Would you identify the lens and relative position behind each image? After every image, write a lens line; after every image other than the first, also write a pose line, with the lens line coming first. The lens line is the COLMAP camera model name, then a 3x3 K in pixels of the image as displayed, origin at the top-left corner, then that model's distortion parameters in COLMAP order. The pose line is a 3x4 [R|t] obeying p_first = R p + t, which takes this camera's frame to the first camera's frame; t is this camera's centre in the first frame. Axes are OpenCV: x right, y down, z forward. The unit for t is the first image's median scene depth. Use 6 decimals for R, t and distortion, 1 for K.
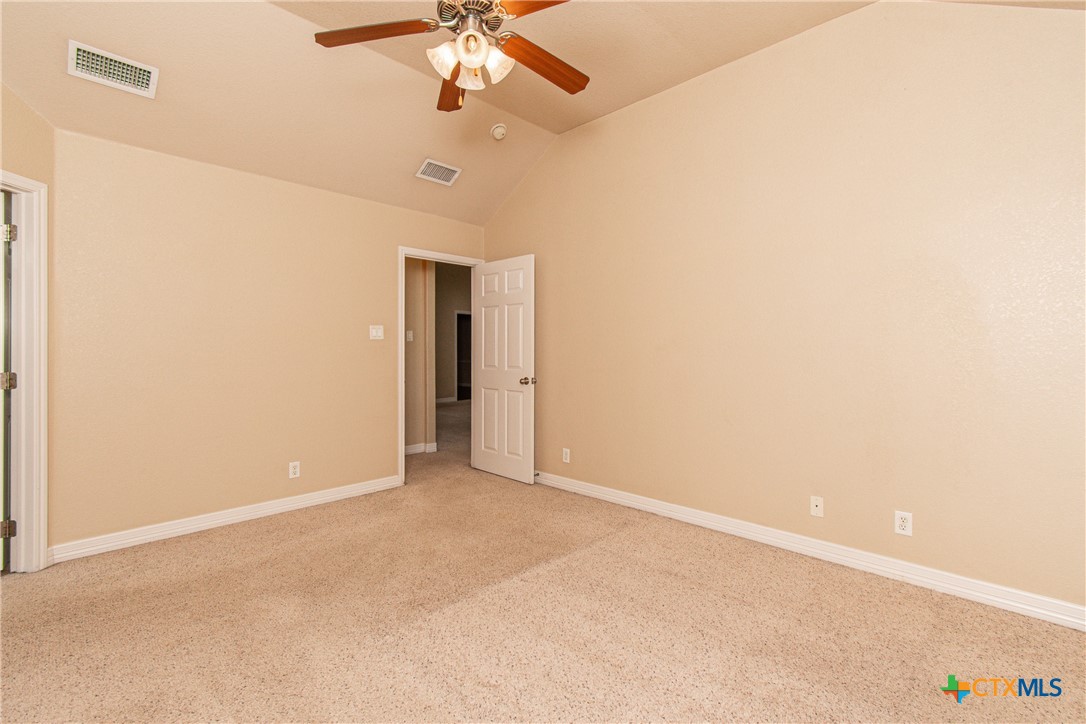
lens RADIAL K [[489.4, 0, 554.1], [0, 489.4, 355.6], [0, 0, 1]] dist [0.005499, -0.000412]
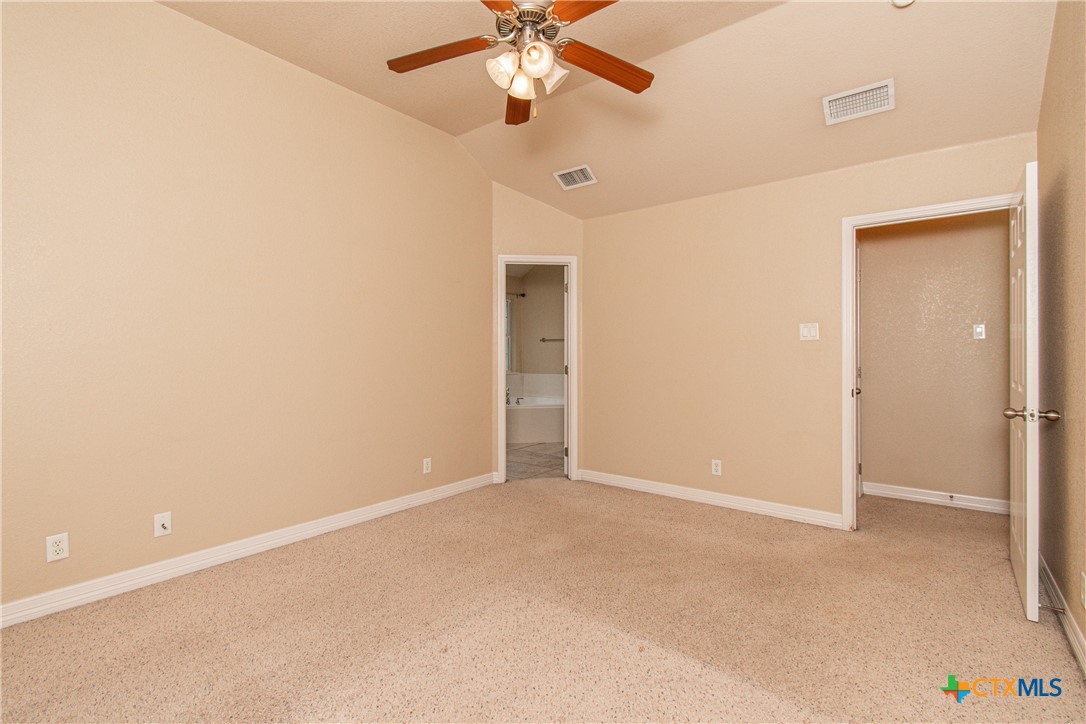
lens RADIAL K [[489.4, 0, 540.1], [0, 489.4, 354.7], [0, 0, 1]] dist [0.005499, -0.000412]
pose [[0.075042, -0.000412, -0.997180, 0.486039], [-0.010716, 0.999942, -0.001220, -0.002589], [0.997123, 0.010777, 0.075033, 0.540982]]
